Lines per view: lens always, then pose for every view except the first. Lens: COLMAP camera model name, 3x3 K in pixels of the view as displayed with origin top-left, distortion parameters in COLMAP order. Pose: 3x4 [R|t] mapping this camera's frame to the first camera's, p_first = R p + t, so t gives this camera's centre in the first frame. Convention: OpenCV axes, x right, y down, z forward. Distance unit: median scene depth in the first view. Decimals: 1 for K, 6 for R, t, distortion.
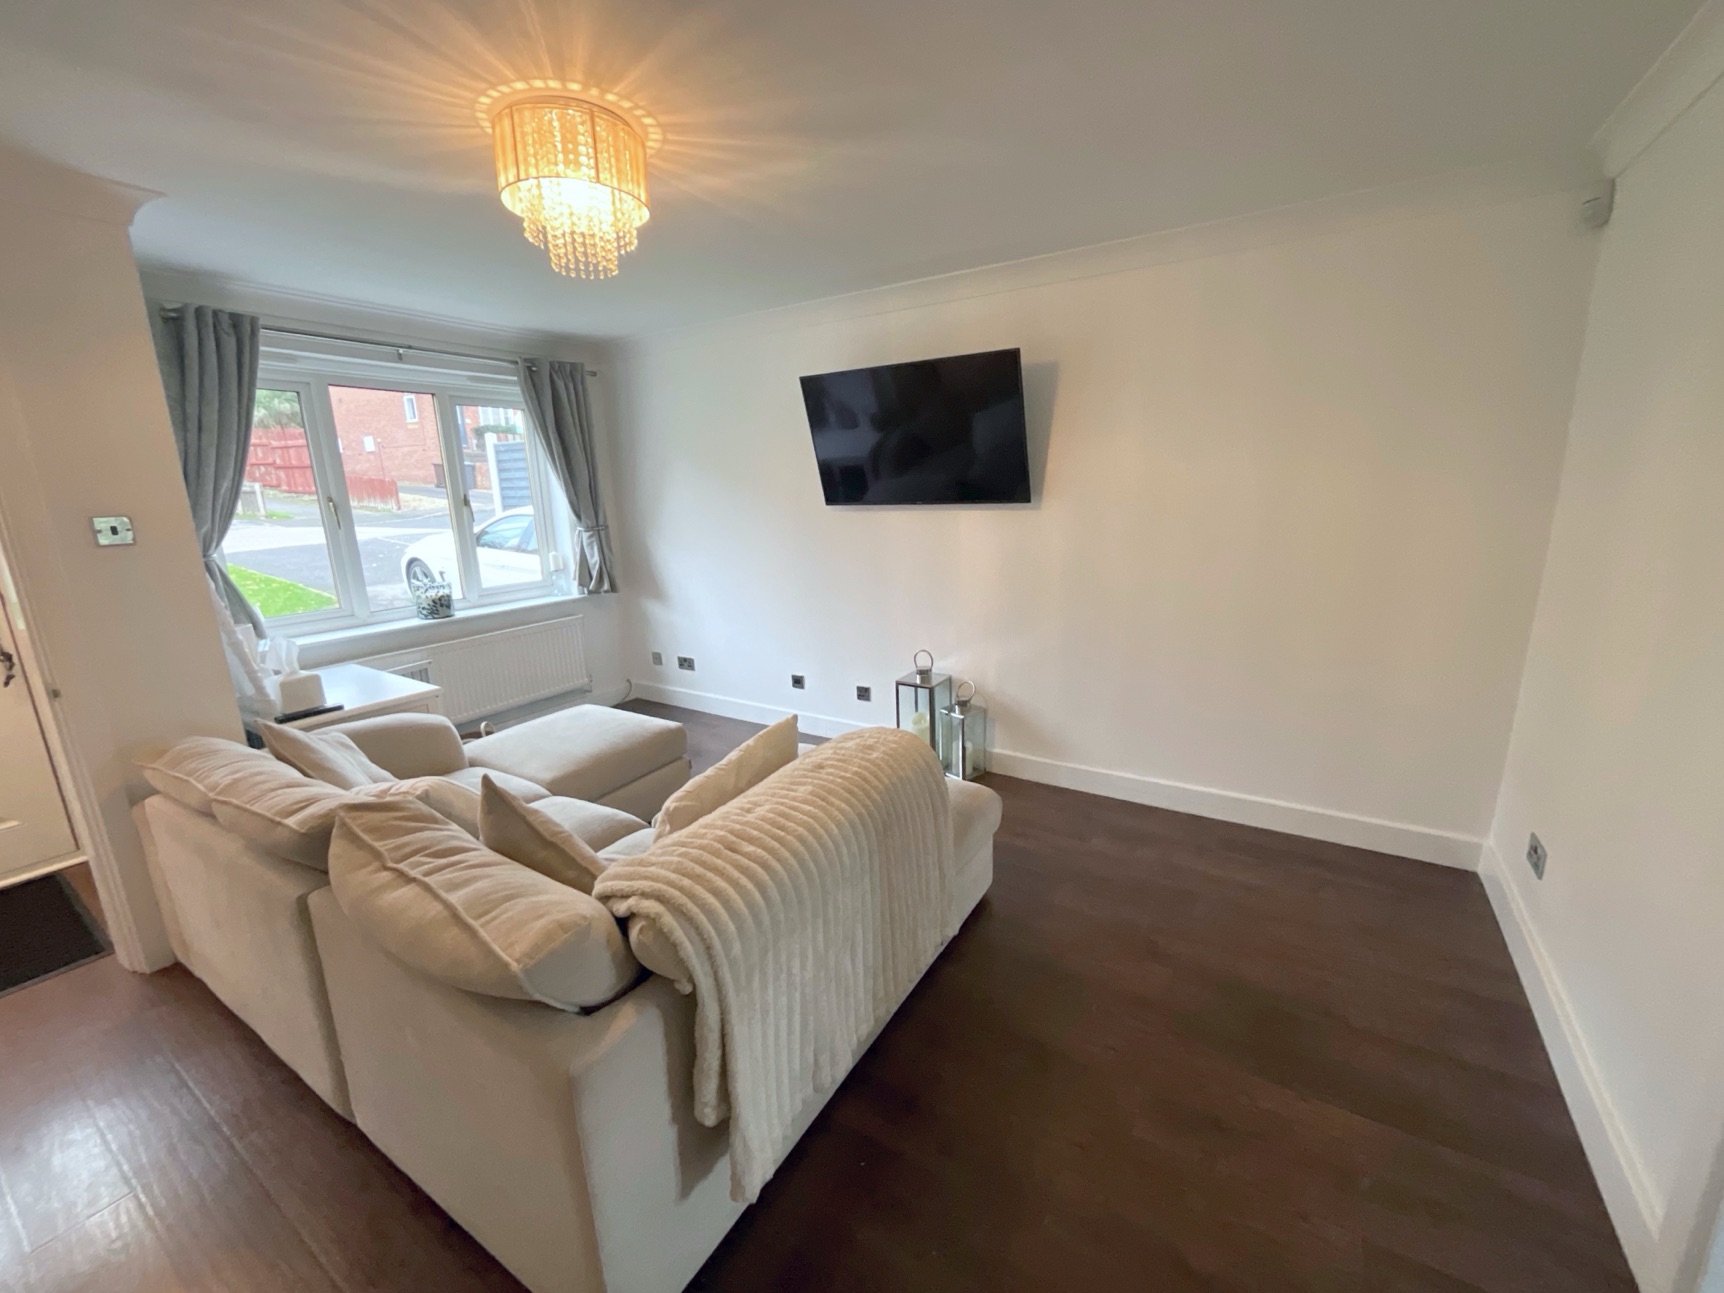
lens RADIAL K [[701.3, 0, 862.9], [0, 701.3, 649.0], [0, 0, 1]] dist [-0.004911, 0.002780]
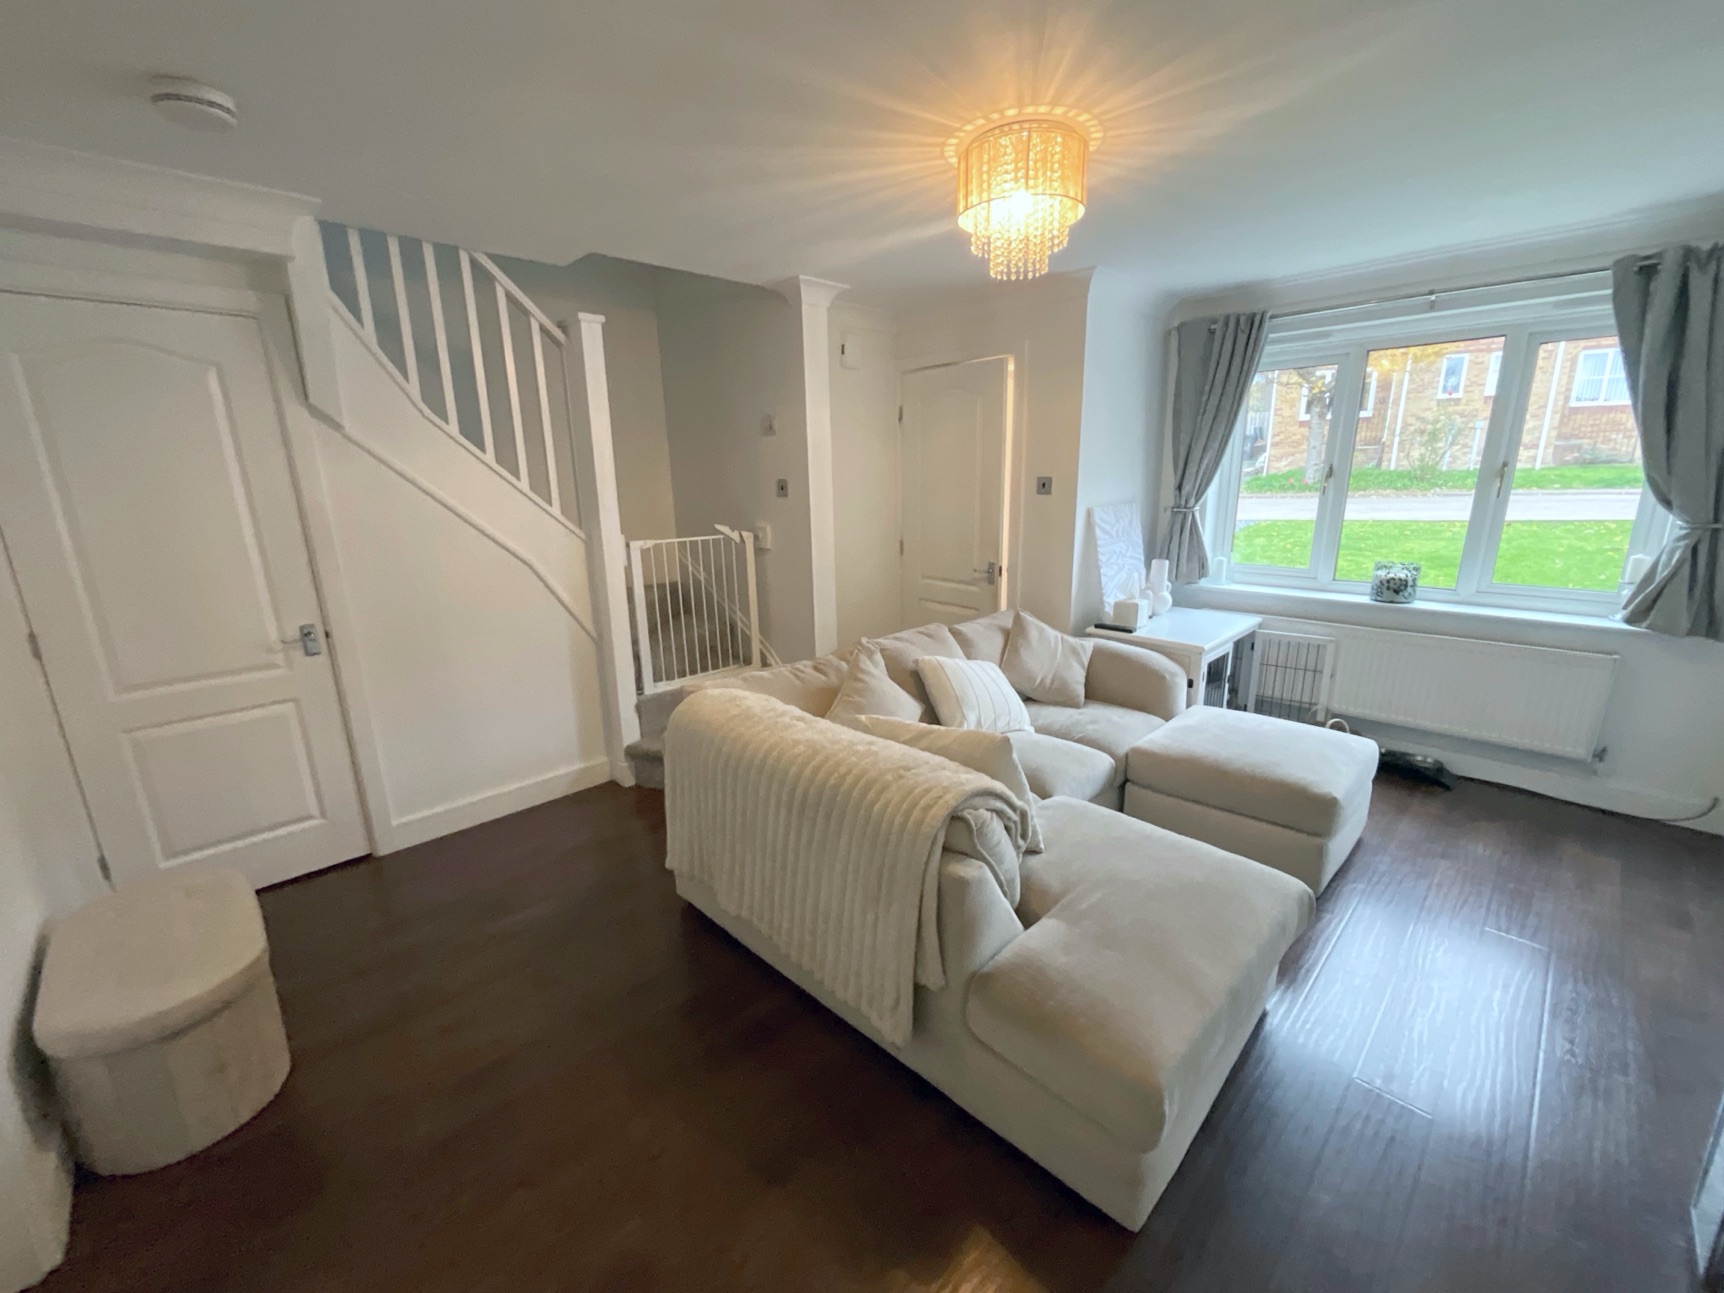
lens RADIAL K [[701.3, 0, 865.4], [0, 701.3, 643.7], [0, 0, 1]] dist [-0.004911, 0.002780]
pose [[-0.225430, 0.263342, -0.937994, 0.398487], [-0.199245, 0.929966, 0.308973, -0.137044], [0.953668, 0.256542, -0.157173, 0.513727]]
